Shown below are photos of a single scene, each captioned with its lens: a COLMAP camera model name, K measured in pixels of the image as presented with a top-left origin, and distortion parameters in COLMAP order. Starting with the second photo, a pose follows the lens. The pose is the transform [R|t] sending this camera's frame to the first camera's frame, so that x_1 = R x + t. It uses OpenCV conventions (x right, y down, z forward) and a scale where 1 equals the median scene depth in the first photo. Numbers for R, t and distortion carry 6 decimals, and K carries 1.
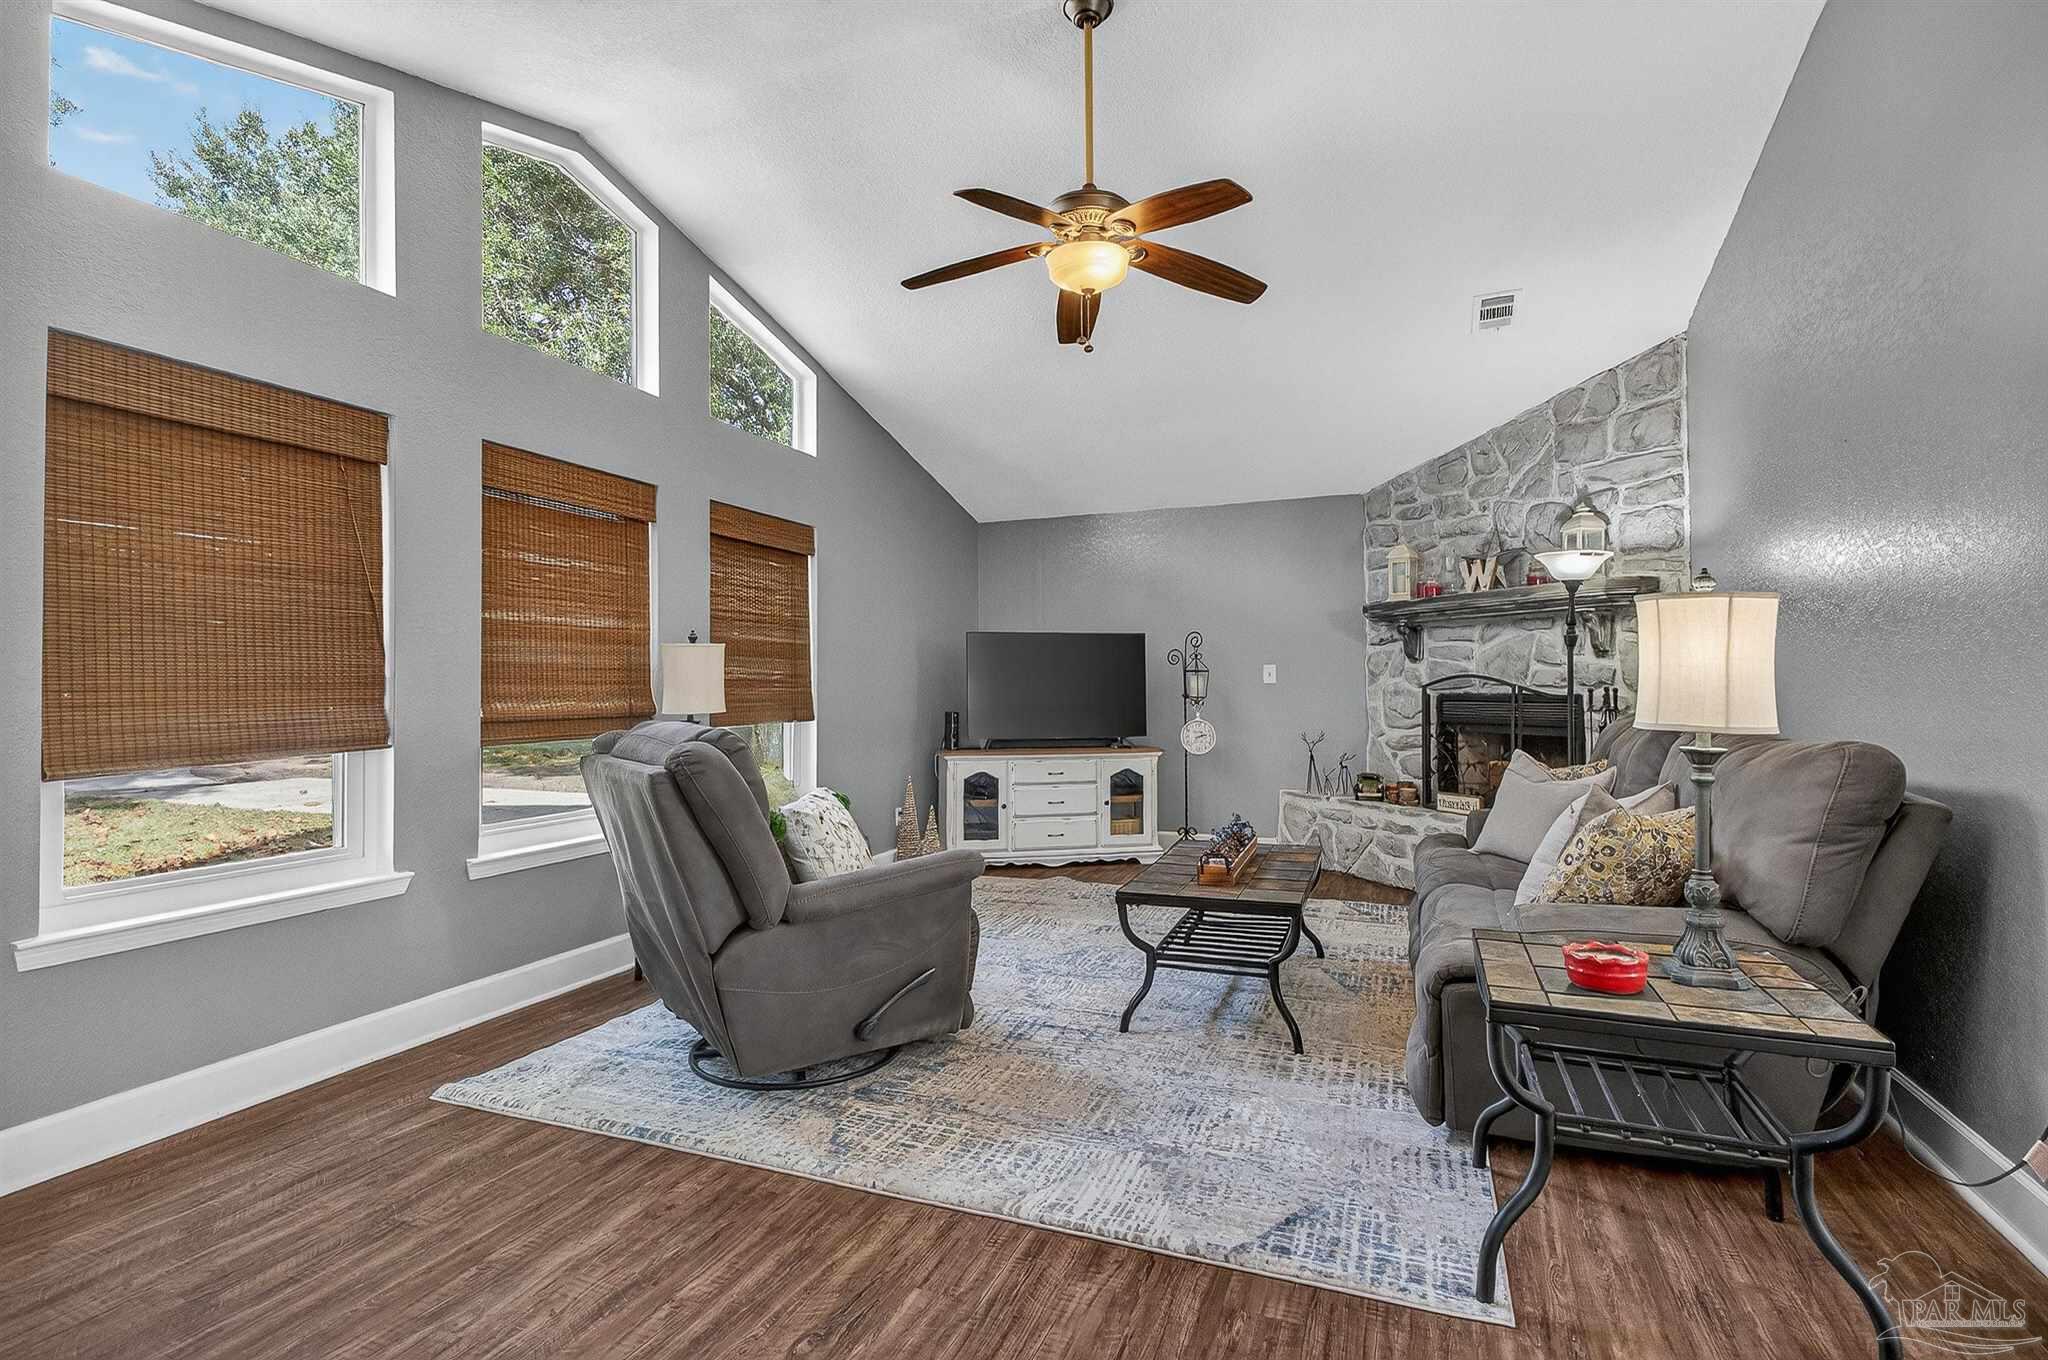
lens RADIAL K [[1015.4, 0, 1042.9], [0, 1015.4, 647.5], [0, 0, 1]] dist [0.064529, -0.052009]
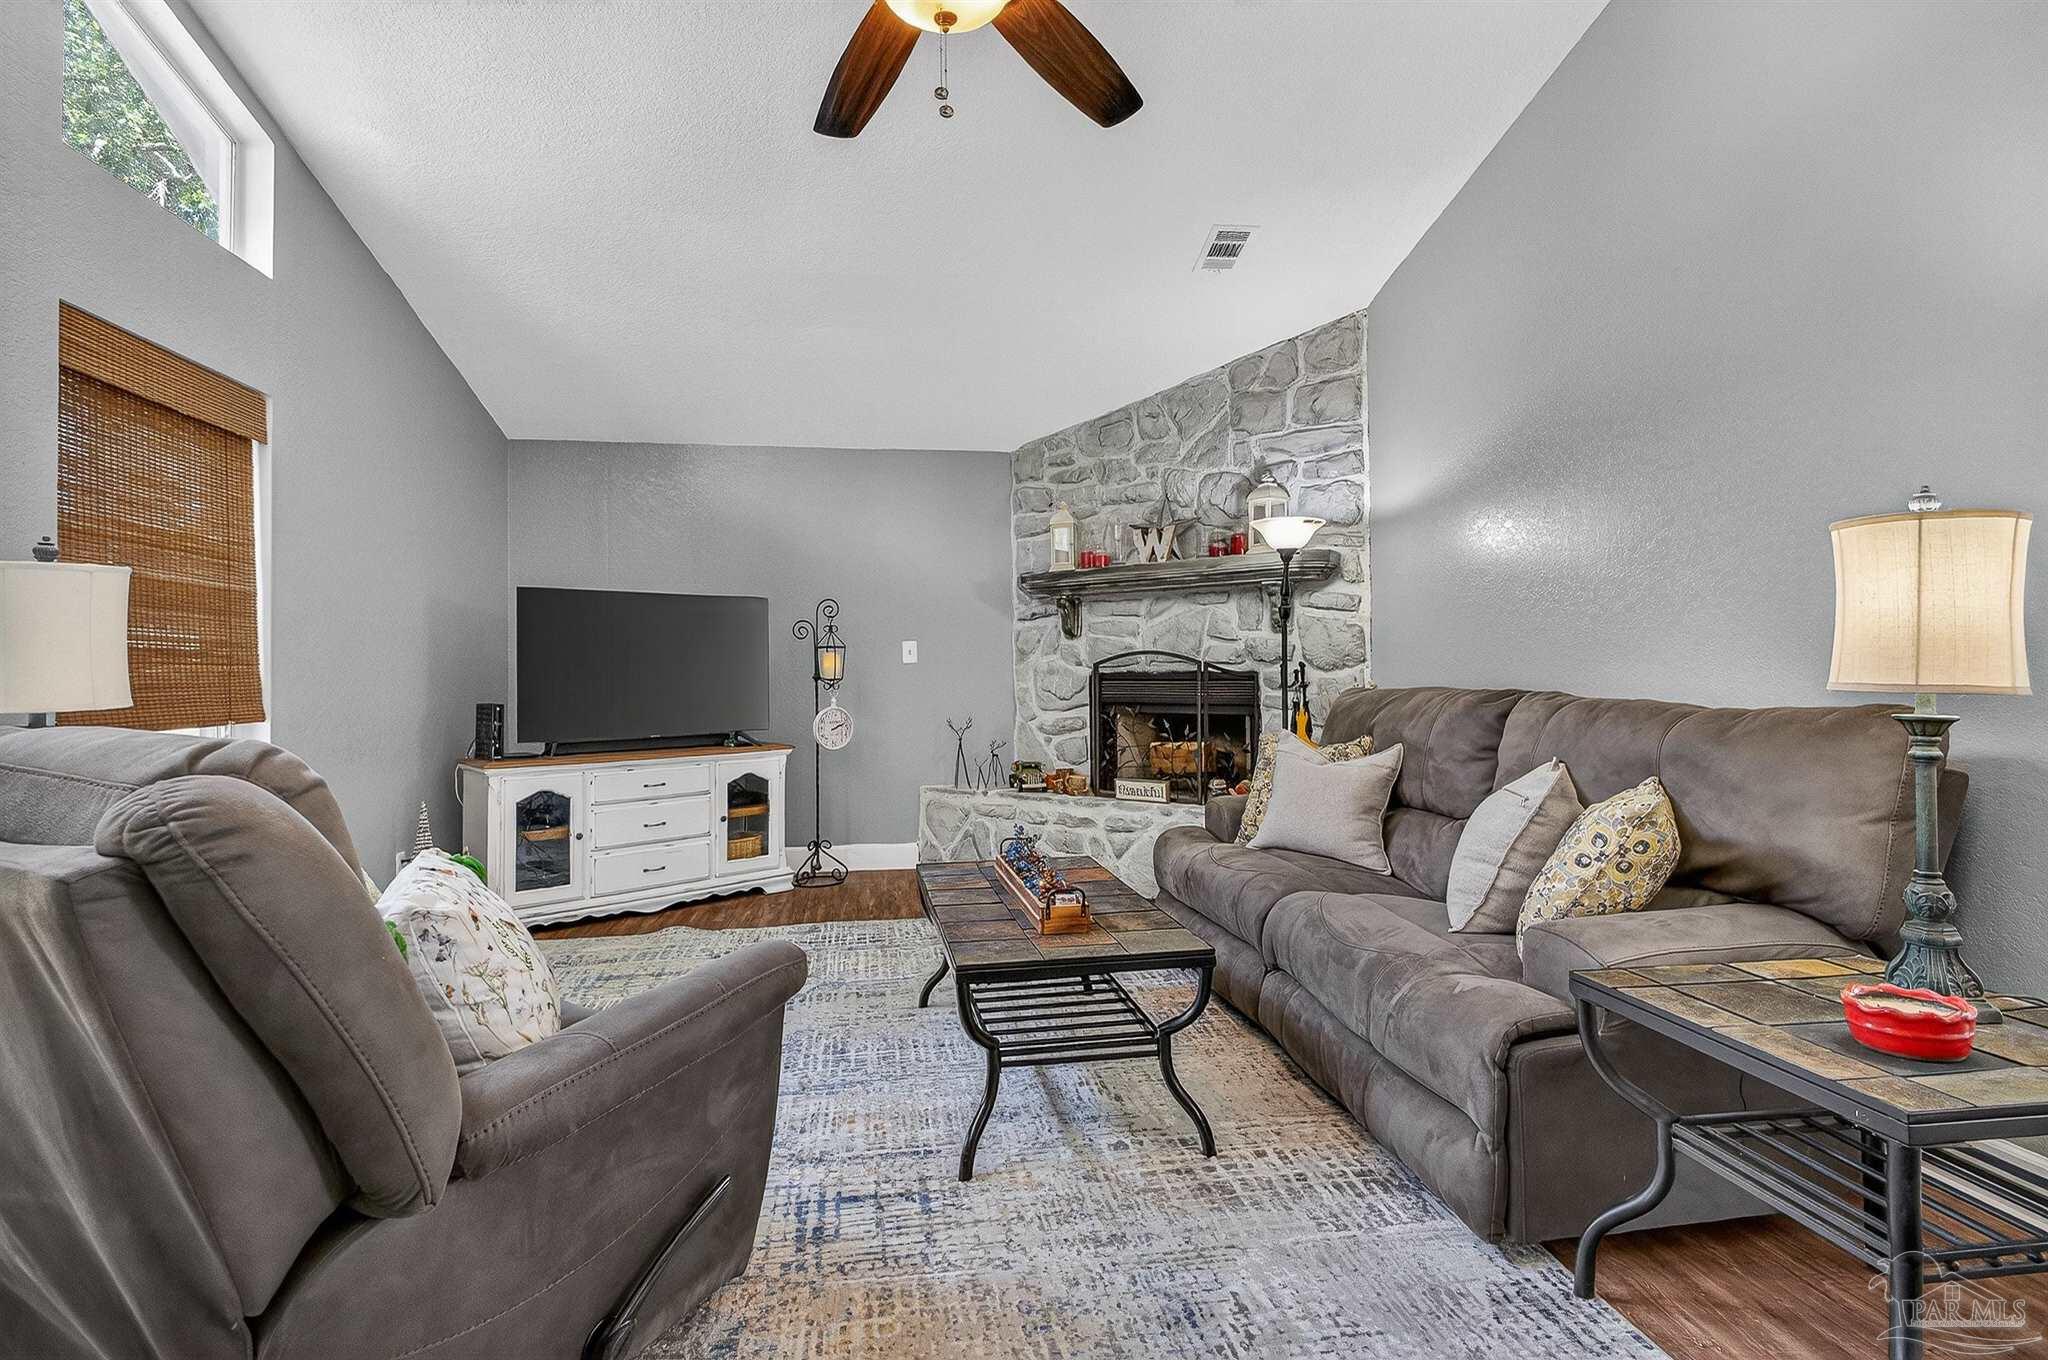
lens RADIAL K [[1015.4, 0, 1042.9], [0, 1015.4, 647.5], [0, 0, 1]] dist [0.064529, -0.052009]
pose [[0.869206, 0.006846, 0.494403, -0.121799], [-0.011708, 0.999909, 0.006738, 0.018175], [-0.494312, -0.011645, 0.869207, 0.241660]]
